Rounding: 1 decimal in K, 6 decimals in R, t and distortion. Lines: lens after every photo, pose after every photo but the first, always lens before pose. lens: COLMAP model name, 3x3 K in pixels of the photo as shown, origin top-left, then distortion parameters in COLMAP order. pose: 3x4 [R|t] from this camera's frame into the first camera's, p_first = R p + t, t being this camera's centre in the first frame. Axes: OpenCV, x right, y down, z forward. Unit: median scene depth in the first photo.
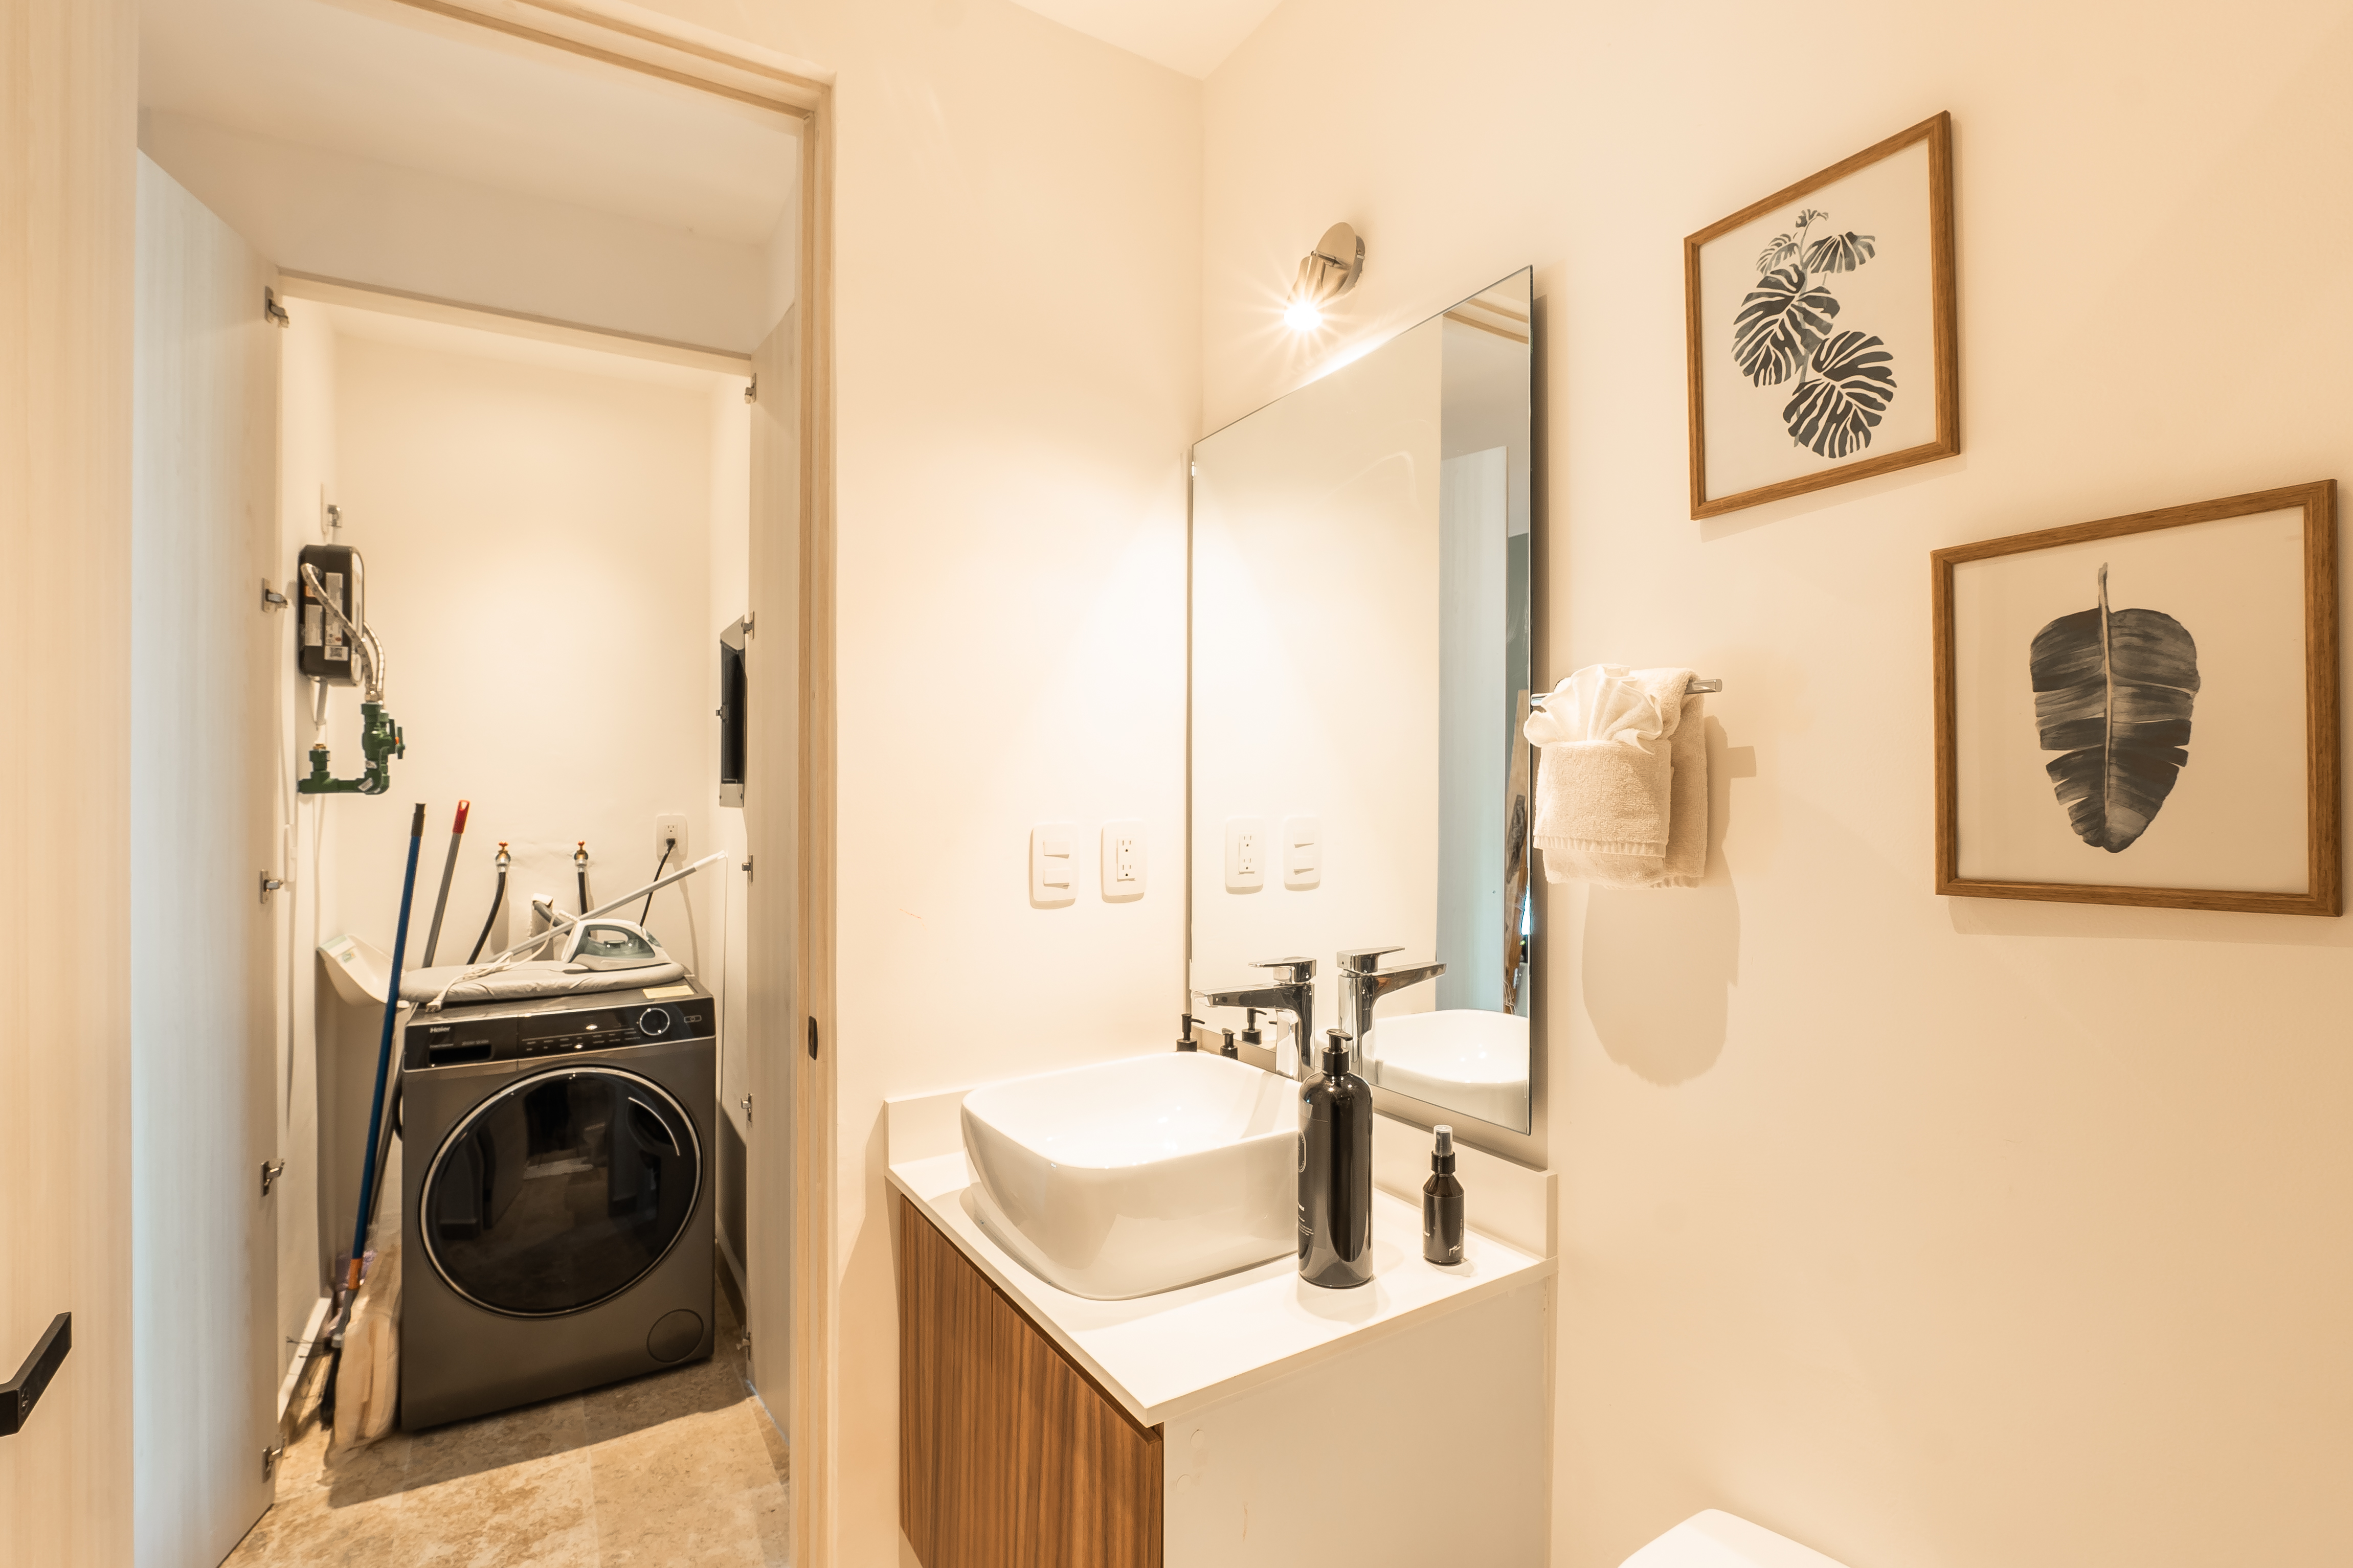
lens RADIAL K [[1082.7, 0, 1180.9], [0, 1082.7, 792.9], [0, 0, 1]] dist [-0.009512, 0.001182]
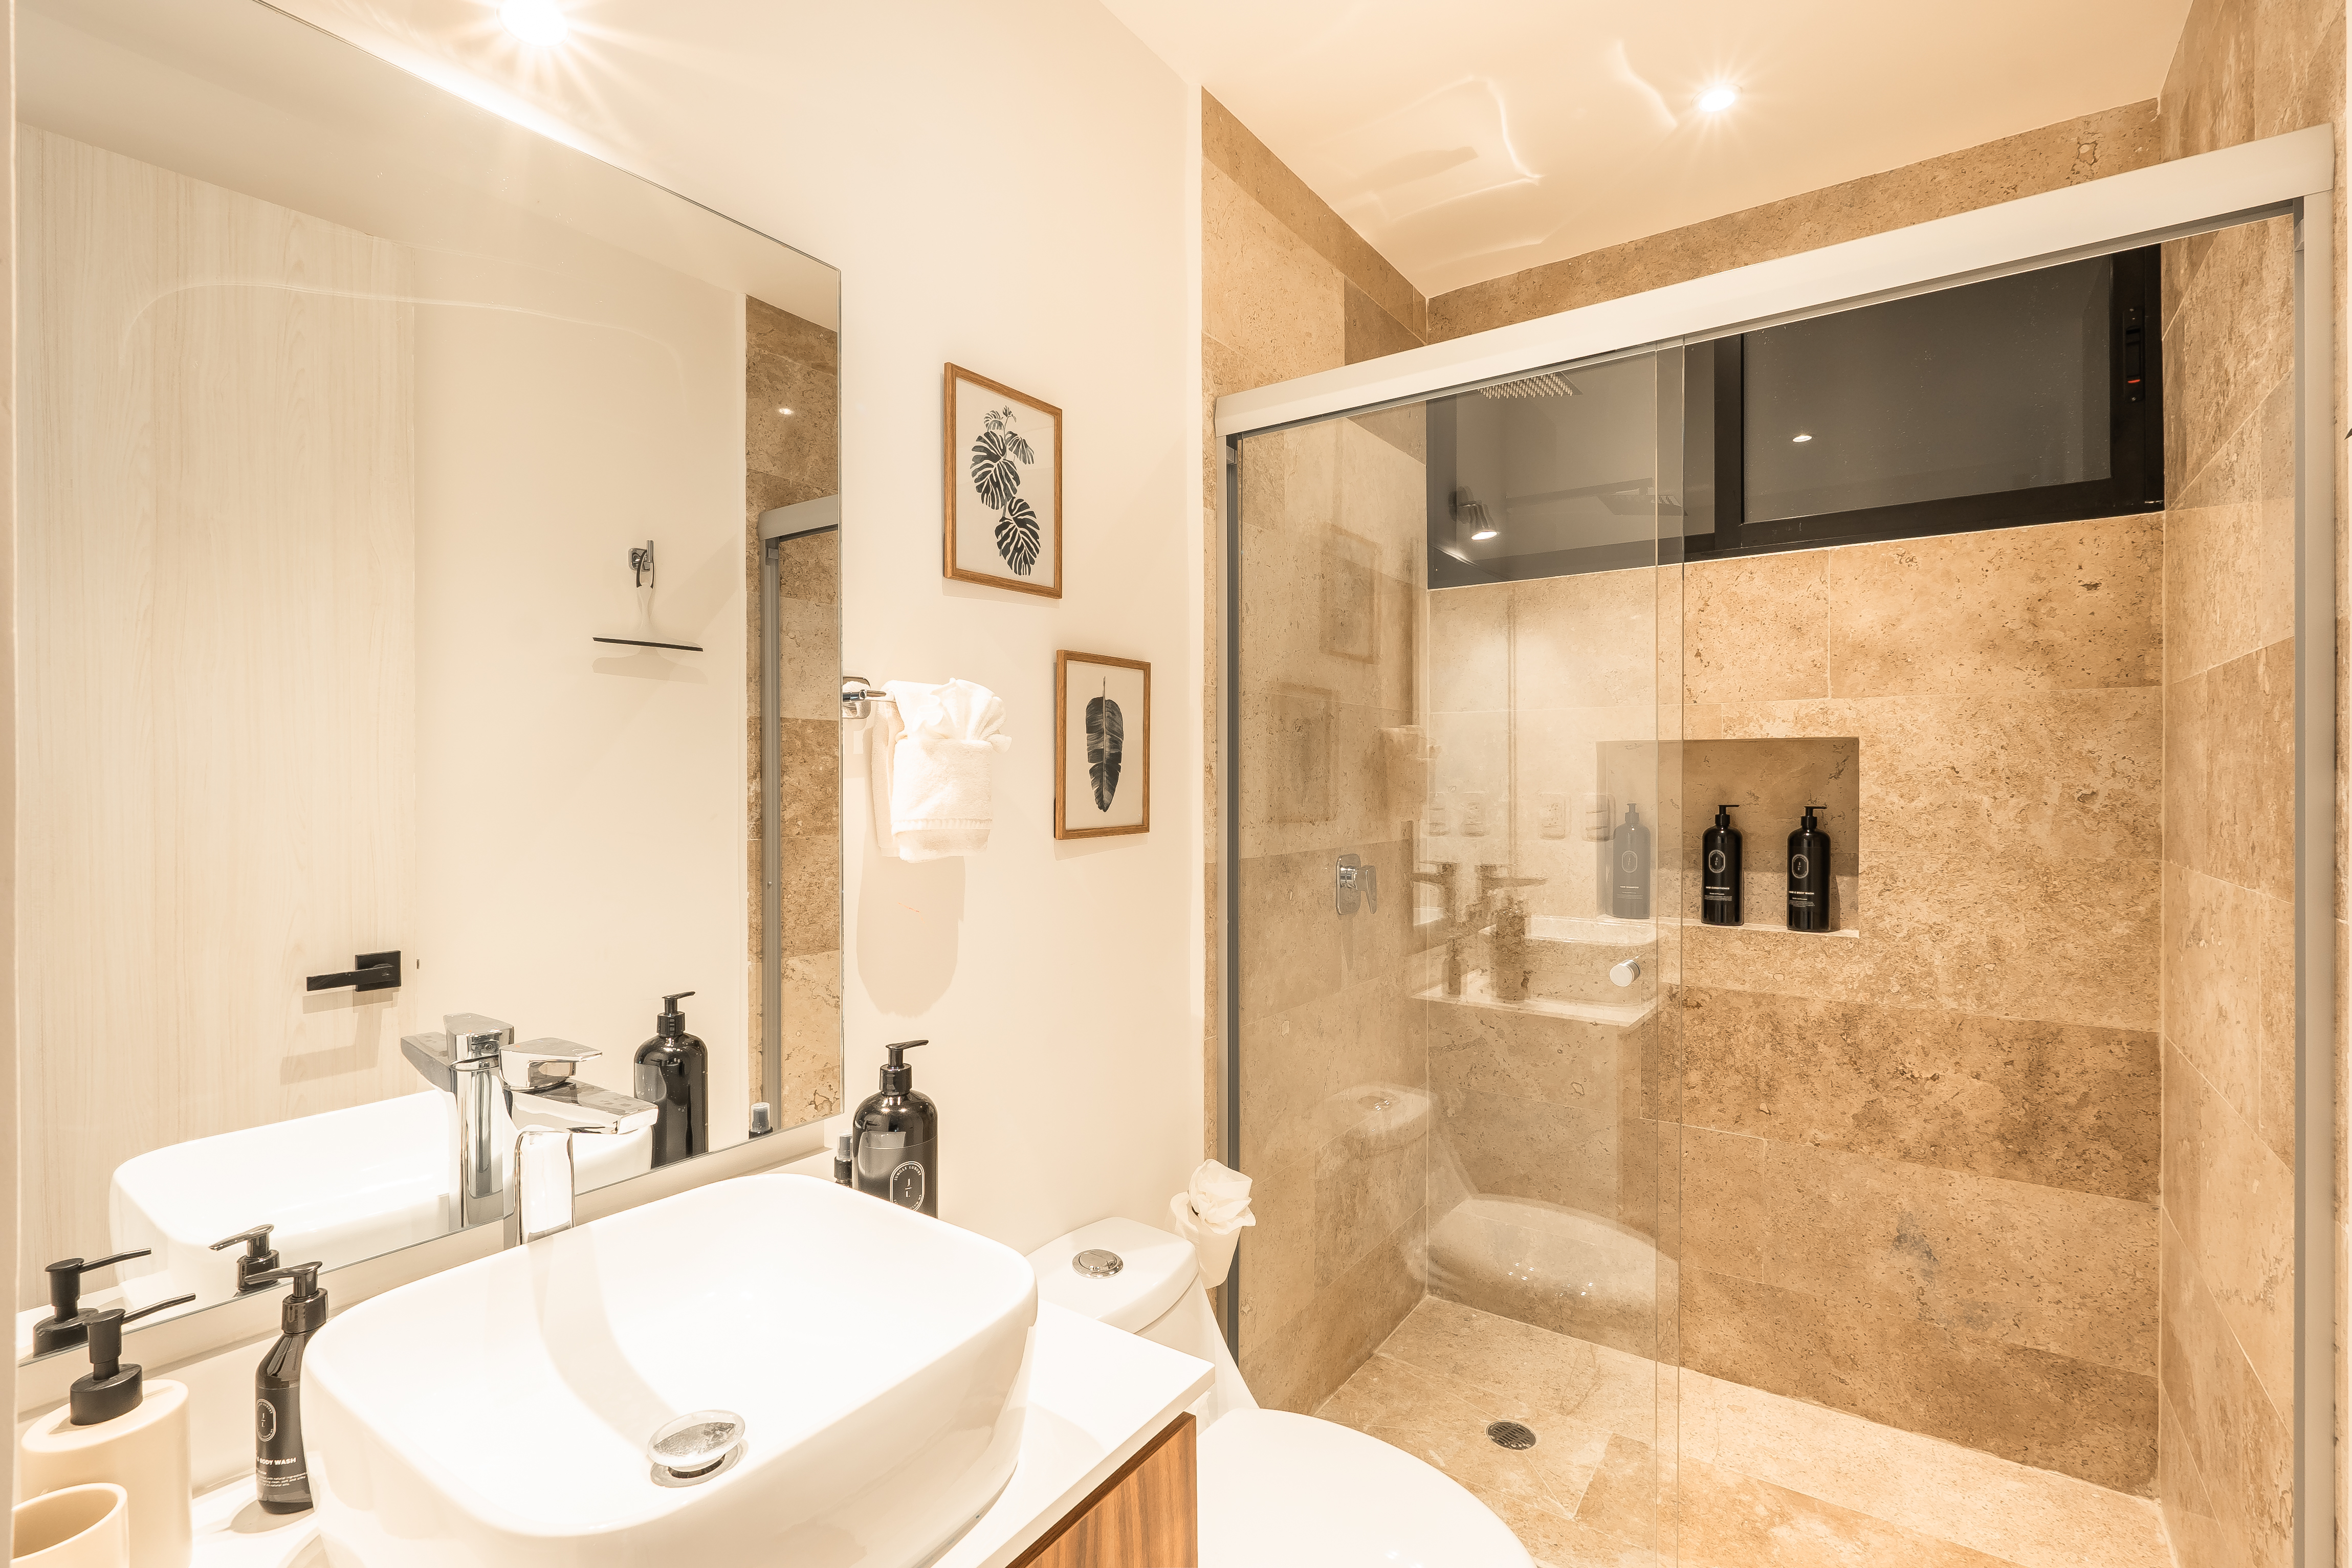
lens RADIAL K [[1082.3, 0, 1118.3], [0, 1082.3, 780.9], [0, 0, 1]] dist [-0.009512, 0.001182]
pose [[-0.364519, 0.000237, 0.931196, -0.958253], [-0.007300, 0.999969, -0.003113, -0.000251], [-0.931167, -0.007932, -0.364506, 1.465389]]
